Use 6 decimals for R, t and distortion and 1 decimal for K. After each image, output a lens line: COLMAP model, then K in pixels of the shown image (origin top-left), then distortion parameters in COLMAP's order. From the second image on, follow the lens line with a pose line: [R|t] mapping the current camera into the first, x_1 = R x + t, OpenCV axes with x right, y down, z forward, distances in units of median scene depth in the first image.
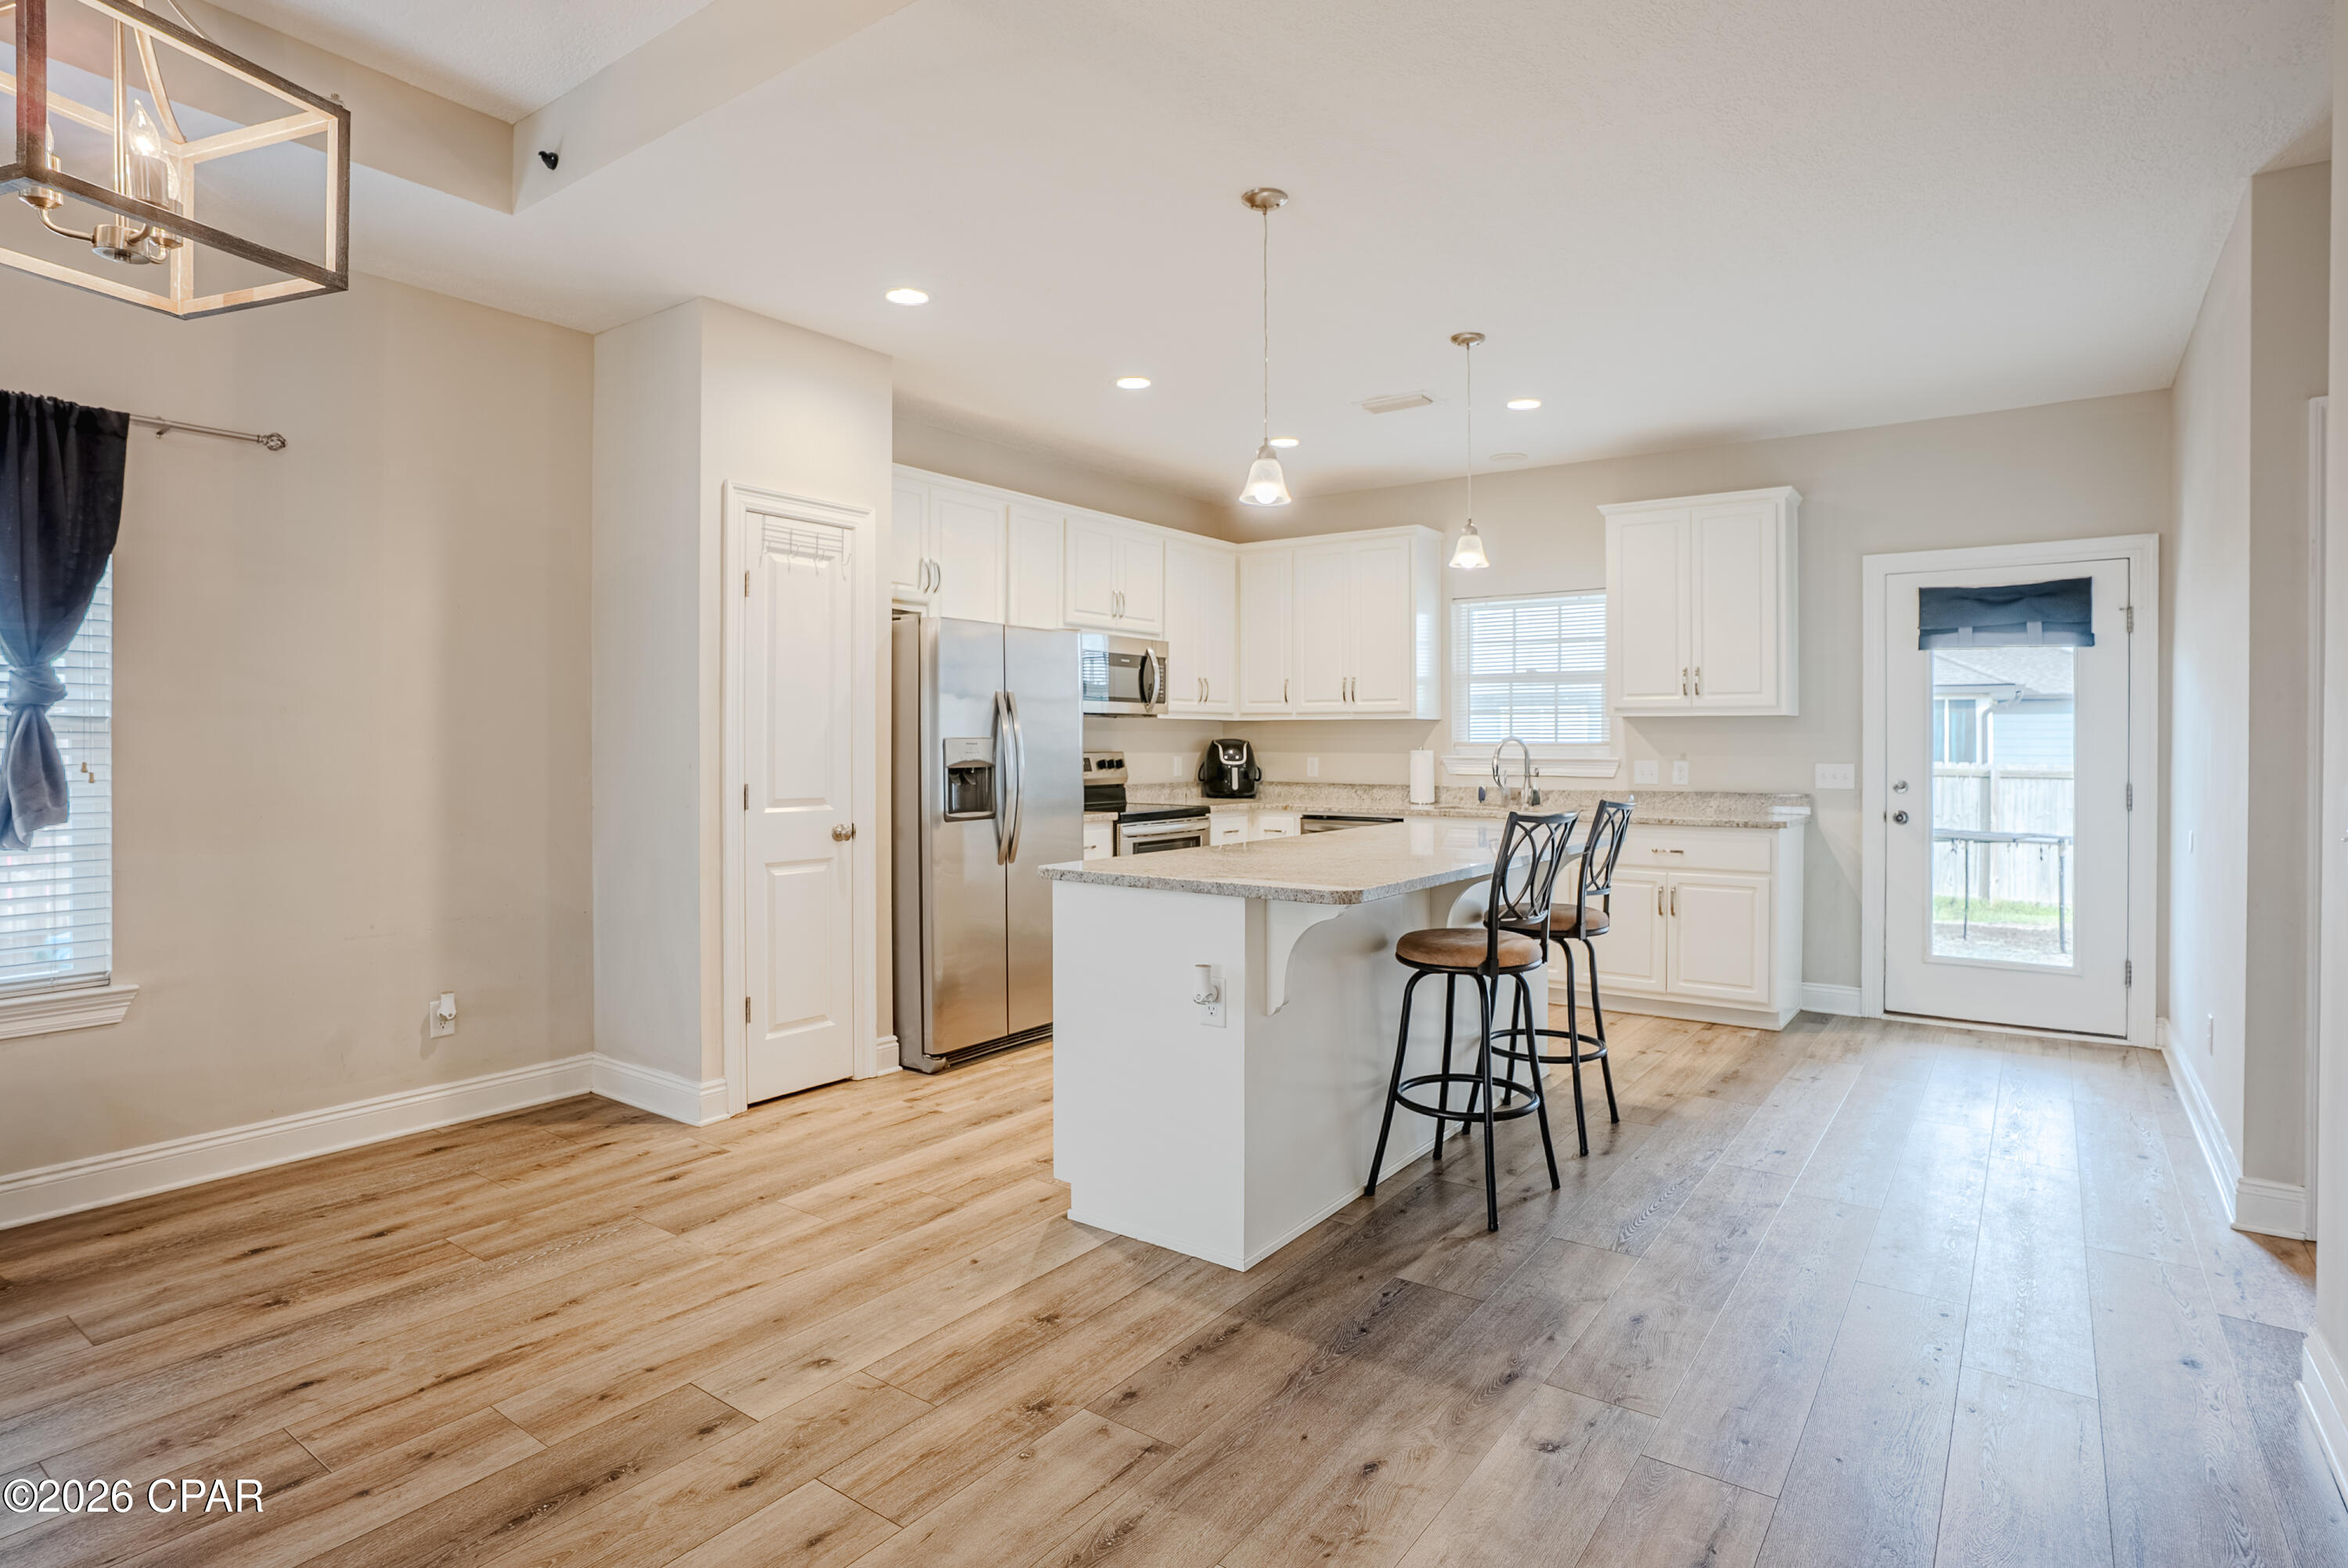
lens RADIAL K [[1255.1, 0, 1184.8], [0, 1255.1, 739.5], [0, 0, 1]] dist [-0.057002, 0.029123]
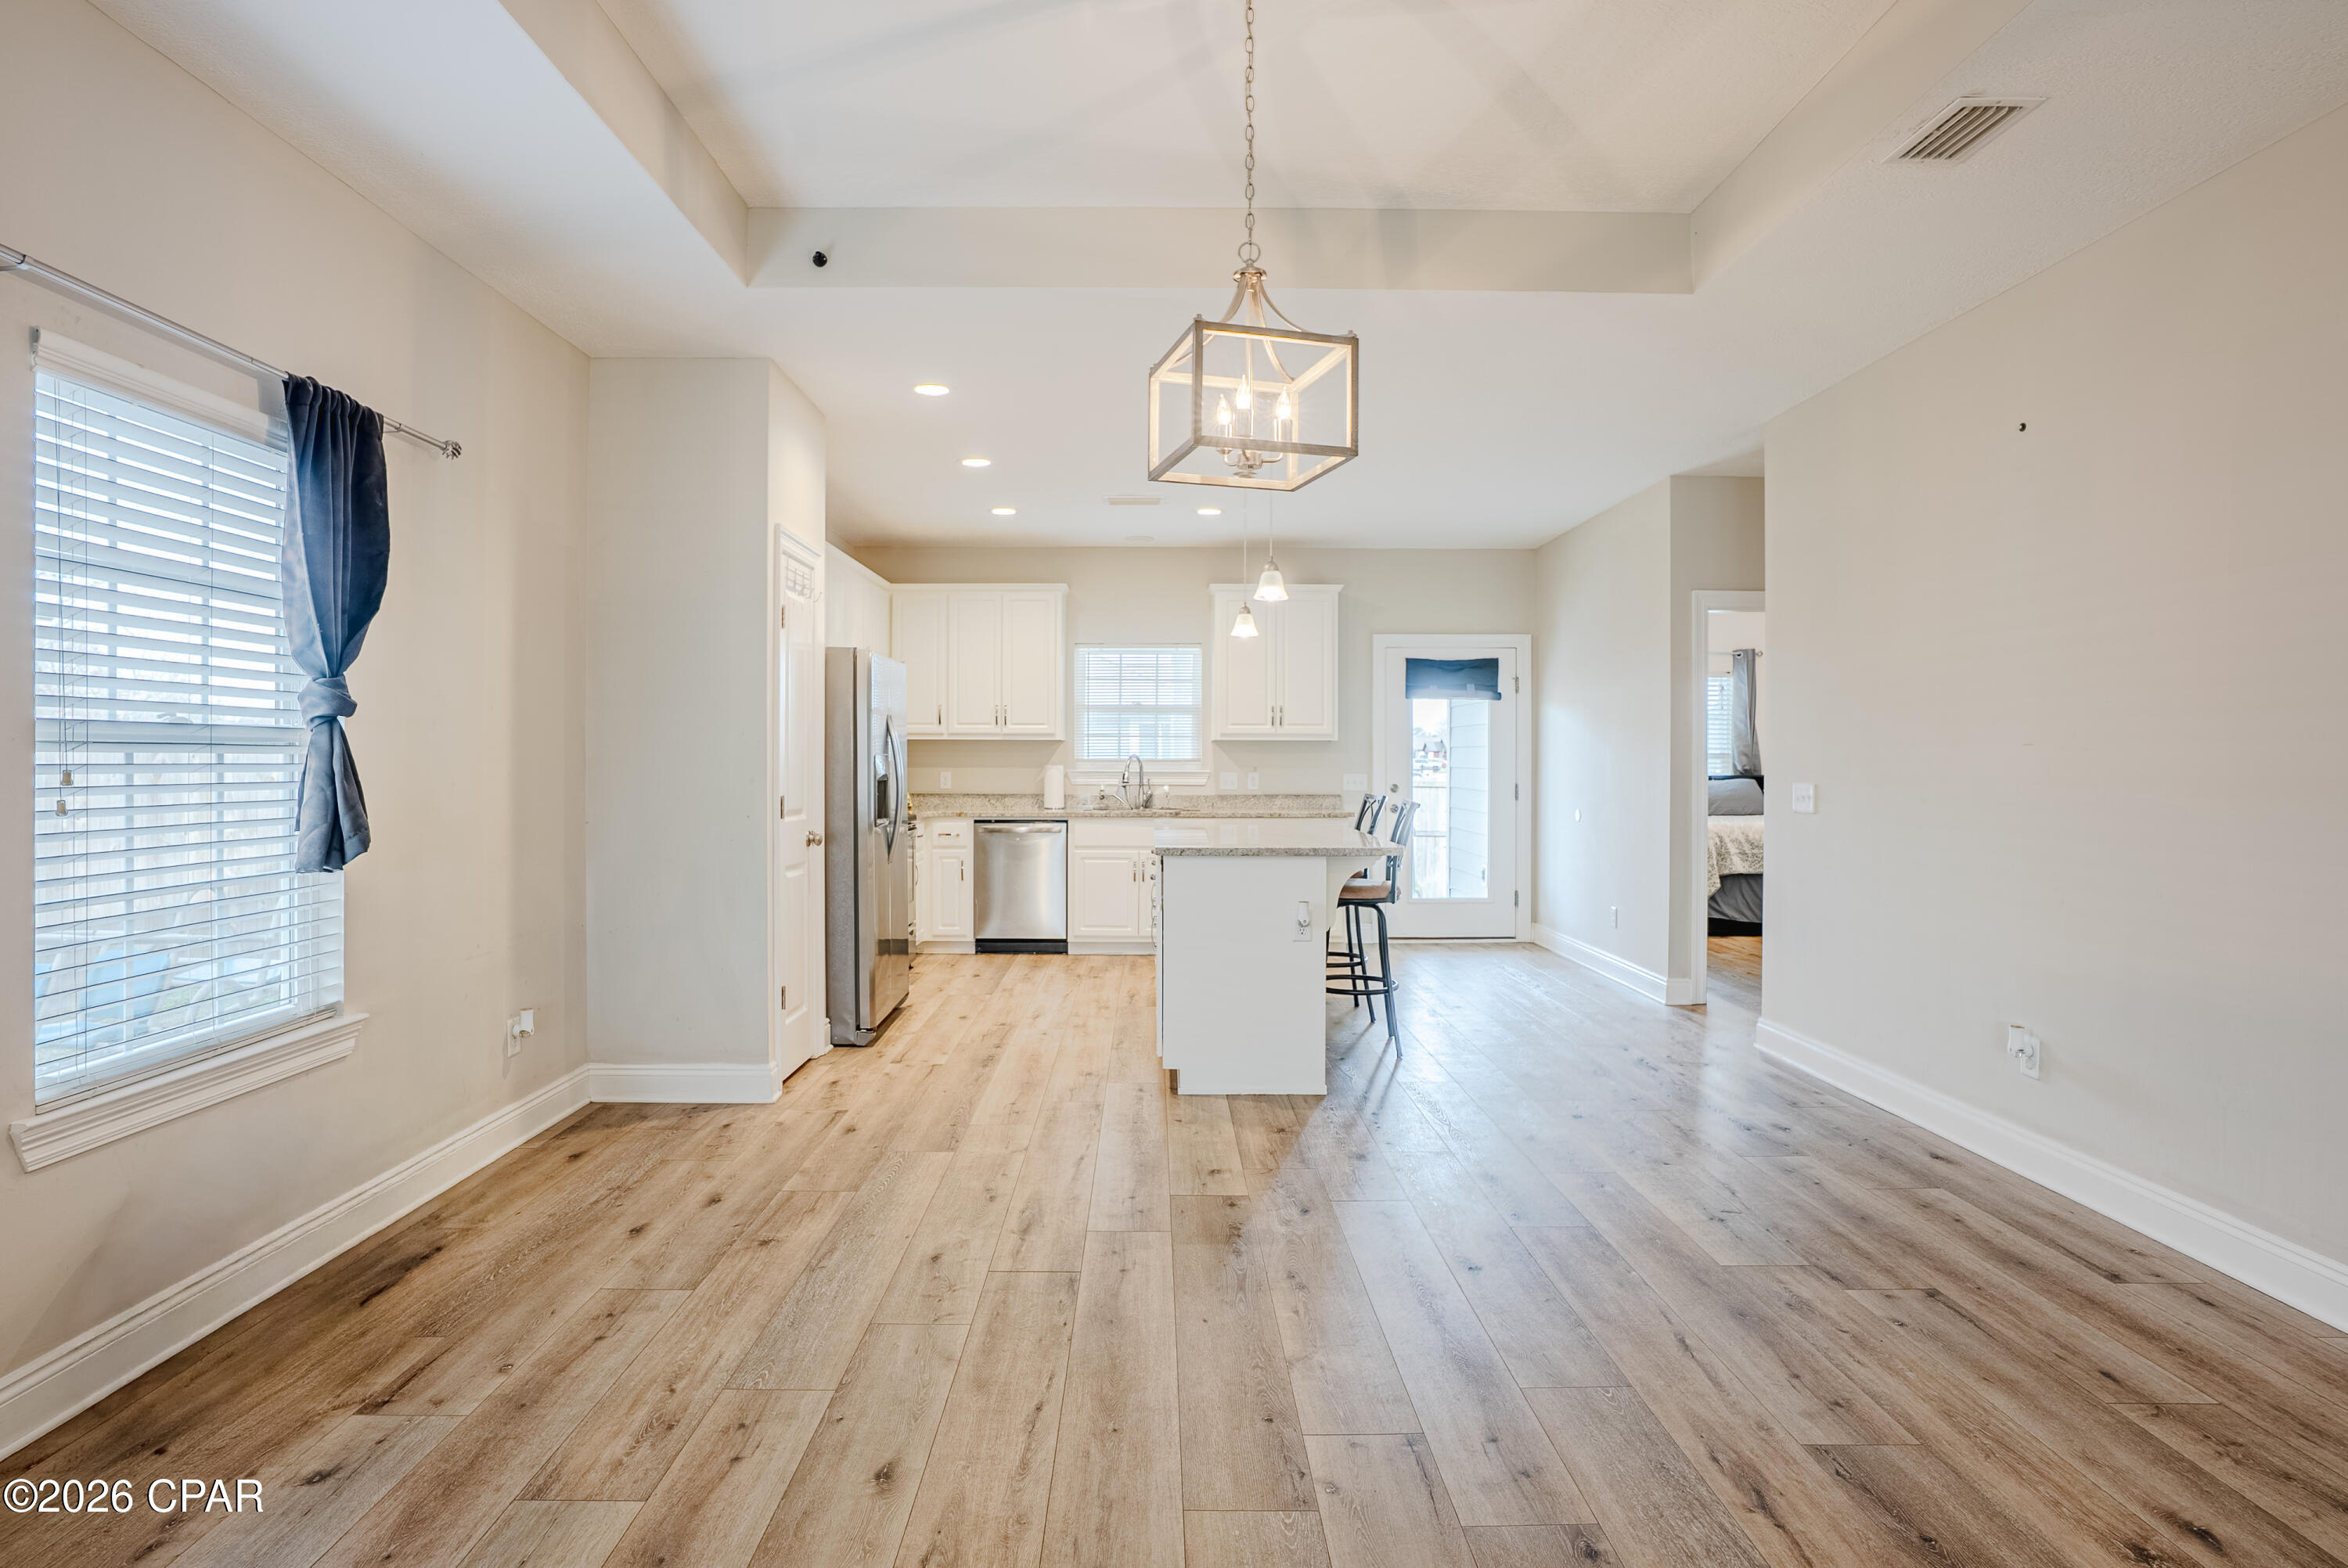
lens RADIAL K [[1255.1, 0, 1184.8], [0, 1255.1, 739.5], [0, 0, 1]] dist [-0.057002, 0.029123]
pose [[0.803722, 0.009557, 0.594928, -0.685610], [-0.001052, 0.999892, -0.014641, 0.001390], [-0.595004, 0.011142, 0.803646, -0.109152]]
